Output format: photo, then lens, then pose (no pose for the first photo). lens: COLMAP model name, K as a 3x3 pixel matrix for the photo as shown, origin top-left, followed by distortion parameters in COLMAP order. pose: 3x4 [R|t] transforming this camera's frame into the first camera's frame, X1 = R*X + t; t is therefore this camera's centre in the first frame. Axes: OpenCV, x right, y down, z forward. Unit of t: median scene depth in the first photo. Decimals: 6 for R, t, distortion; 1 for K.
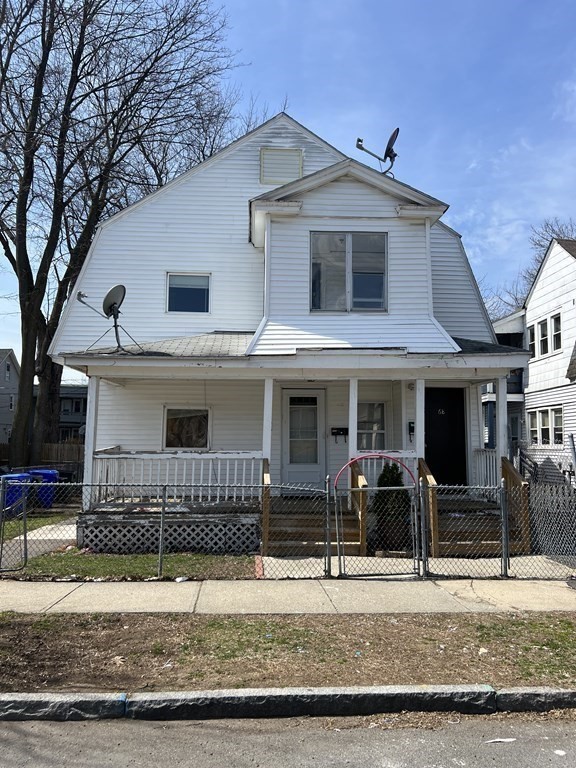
lens RADIAL K [[606.2, 0, 287.2], [0, 606.2, 408.8], [0, 0, 1]] dist [-0.000098, -0.006960]
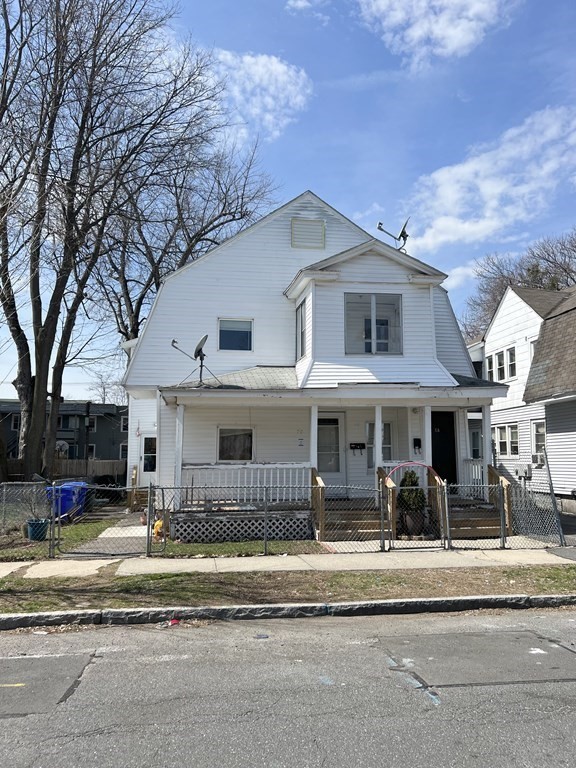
lens RADIAL K [[606.2, 0, 287.2], [0, 606.2, 408.8], [0, 0, 1]] dist [-0.000098, -0.006960]
pose [[0.994953, -0.002010, 0.100321, -0.217631], [0.004167, 0.999764, -0.021301, -0.016210], [-0.100254, 0.021611, 0.994727, -0.280679]]
